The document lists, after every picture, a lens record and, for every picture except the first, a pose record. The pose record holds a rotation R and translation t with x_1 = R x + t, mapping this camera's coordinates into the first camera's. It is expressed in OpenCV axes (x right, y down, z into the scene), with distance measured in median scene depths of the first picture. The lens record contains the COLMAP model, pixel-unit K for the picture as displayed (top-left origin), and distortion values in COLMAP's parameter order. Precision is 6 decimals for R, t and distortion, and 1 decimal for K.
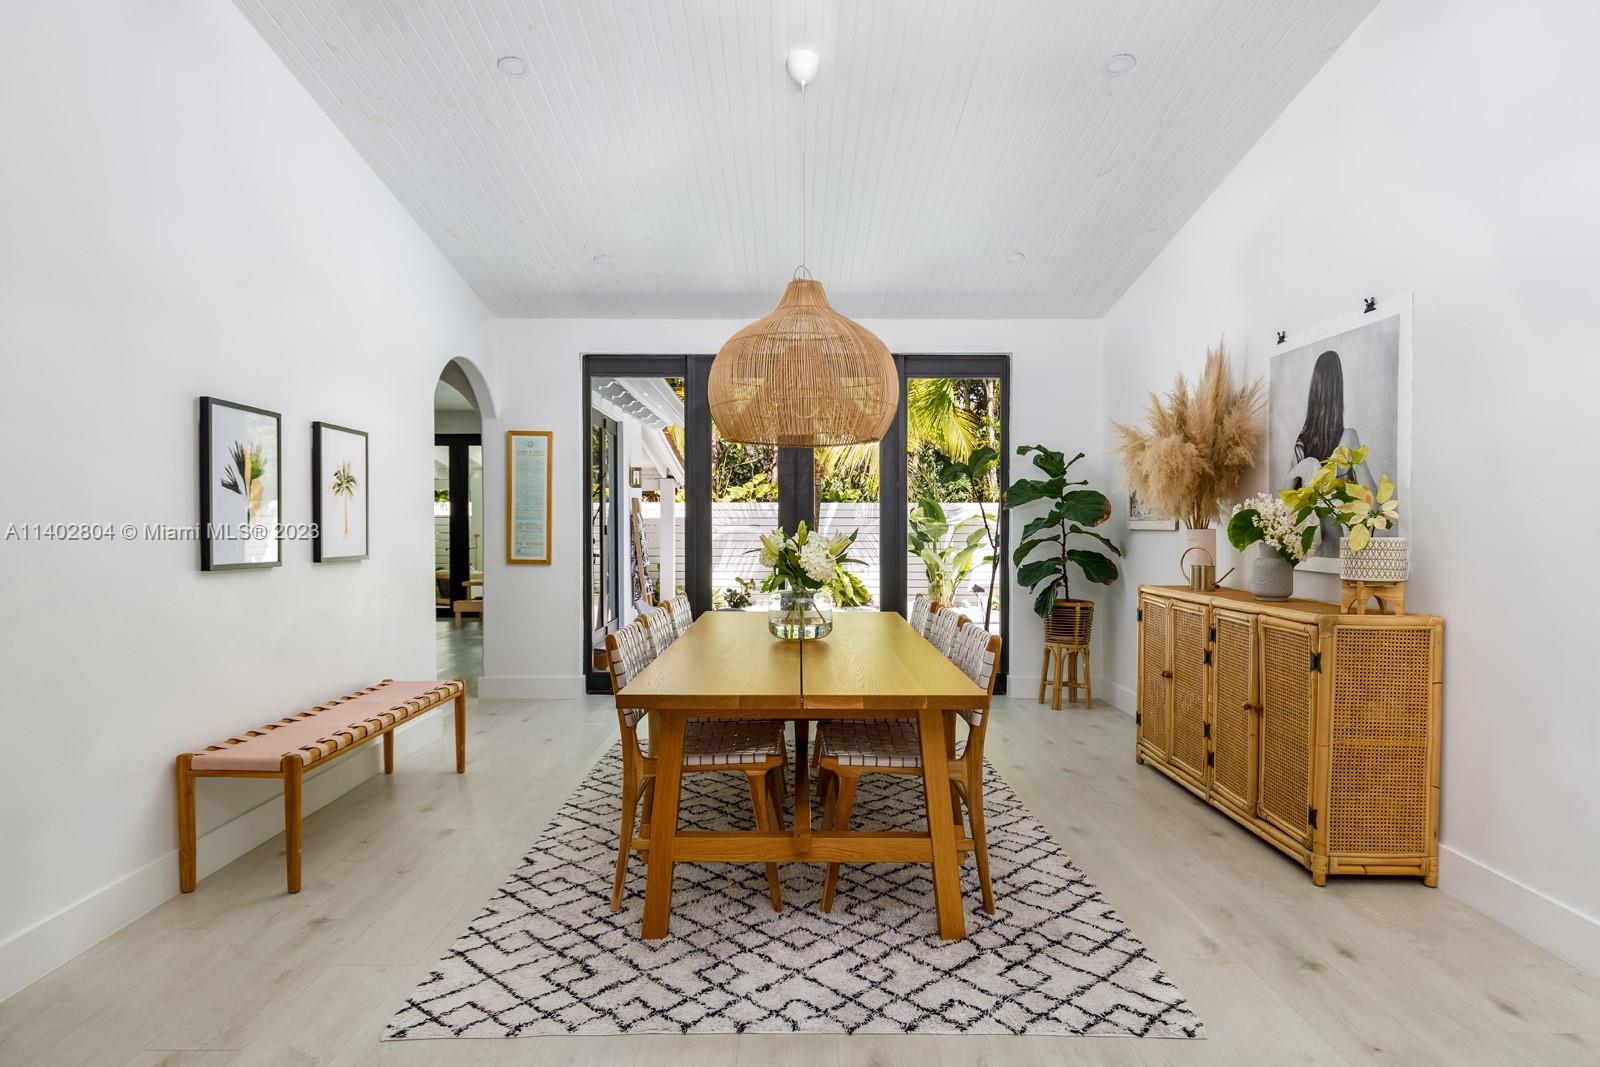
lens RADIAL K [[921.8, 0, 794.4], [0, 921.8, 543.3], [0, 0, 1]] dist [-0.004576, -0.000731]
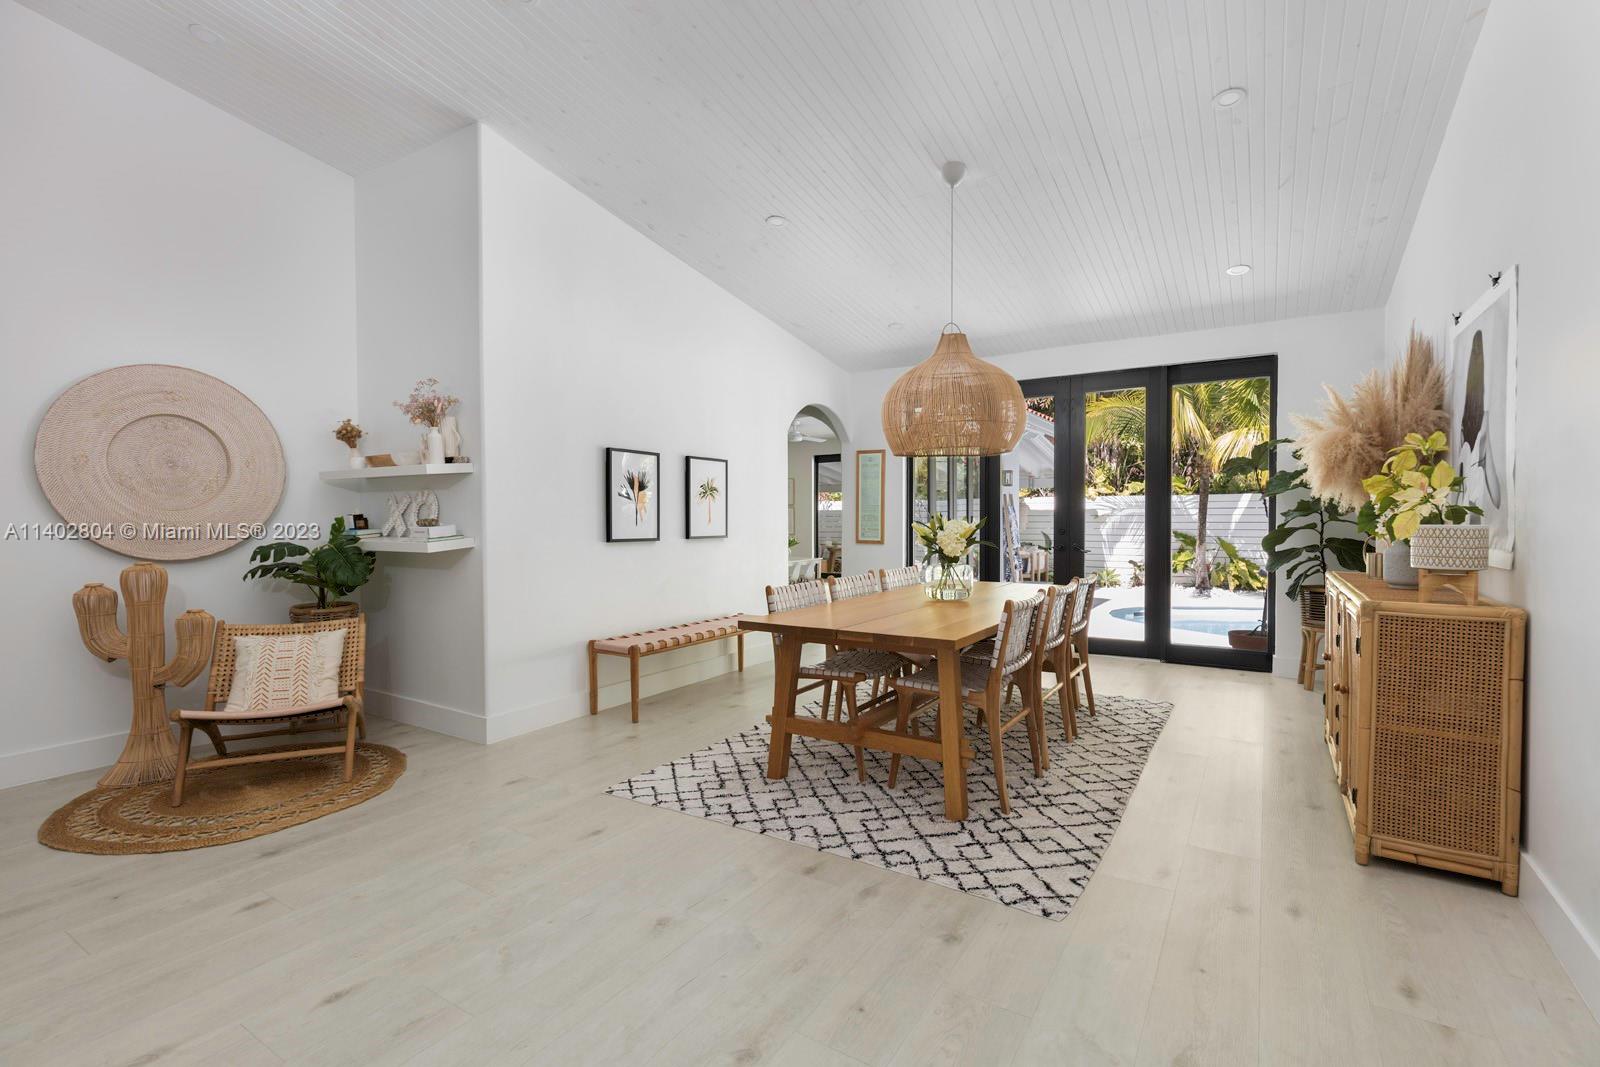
lens RADIAL K [[733.0, 0, 800.0], [0, 733.0, 533.5], [0, 0, 1]] dist [-0.000241, -0.000394]
pose [[0.842366, 0.007623, -0.538852, 0.485015], [-0.005479, 0.999969, 0.005582, 0.002320], [0.538878, -0.001749, 0.842382, -0.025952]]
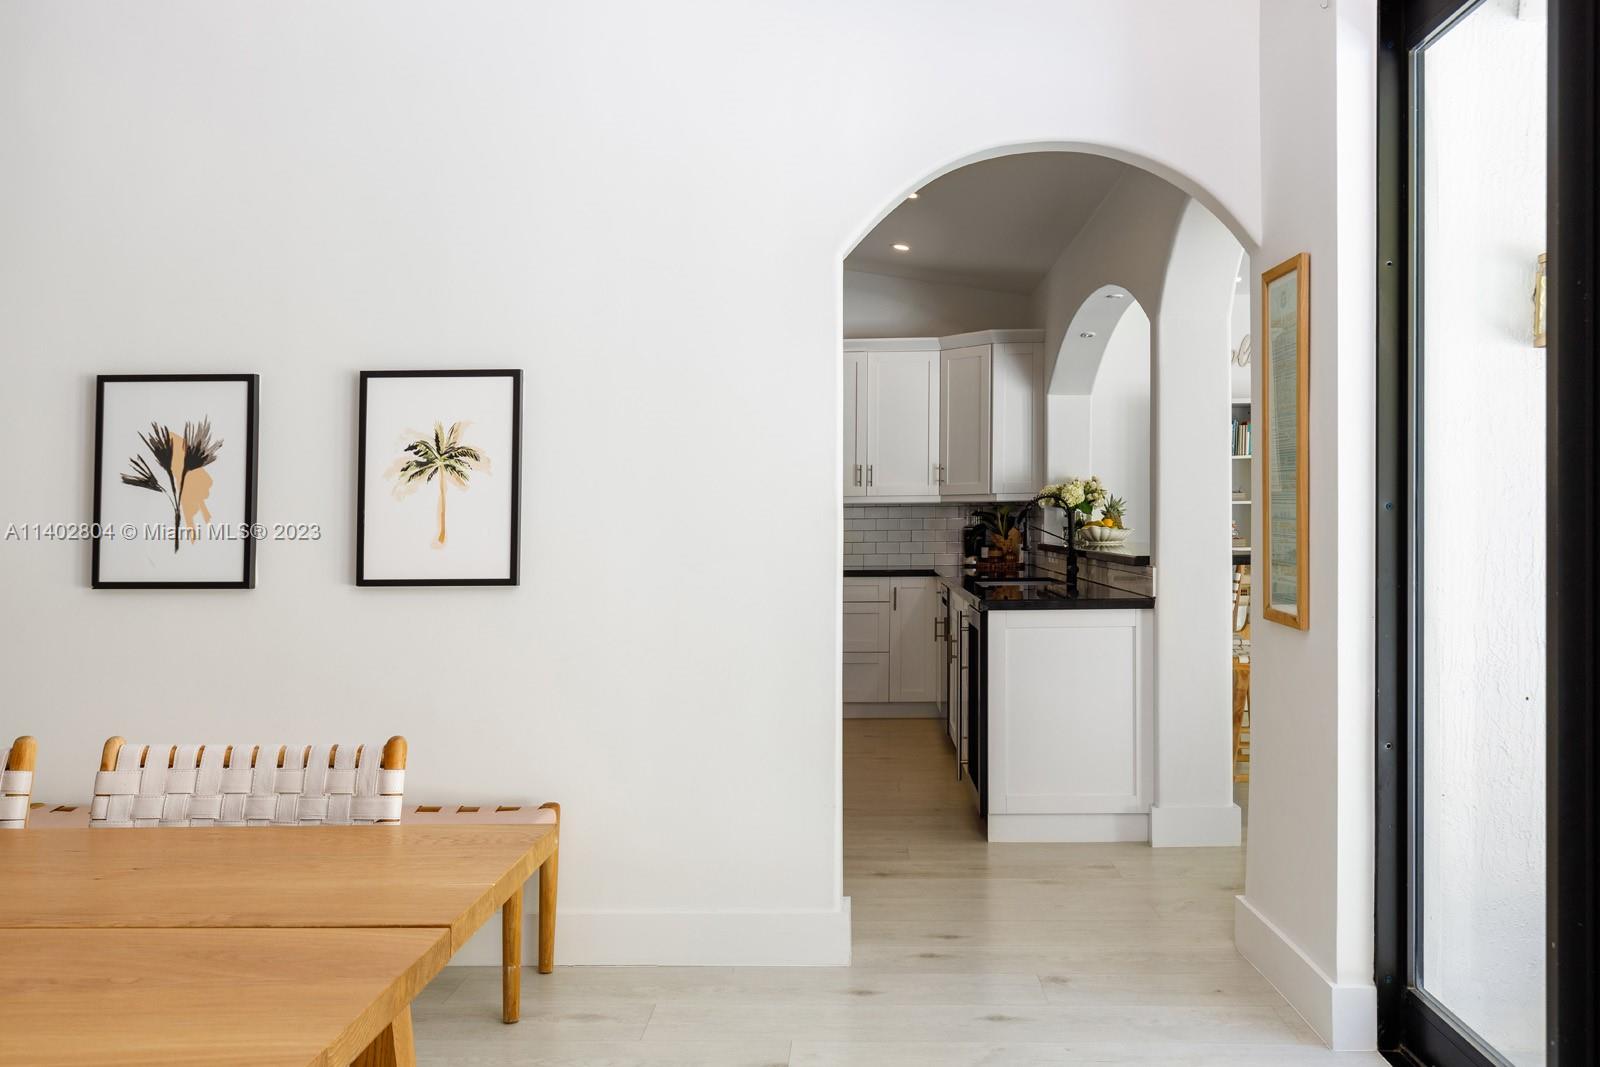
lens RADIAL K [[1314.7, 0, 816.4], [0, 1314.7, 450.5], [0, 0, 1]] dist [-0.008018, 0.002842]
pose [[-0.036414, -0.055971, -0.997768, 0.514723], [-0.006666, 0.998422, -0.055764, -0.033091], [0.999315, 0.004620, -0.036729, 1.737147]]
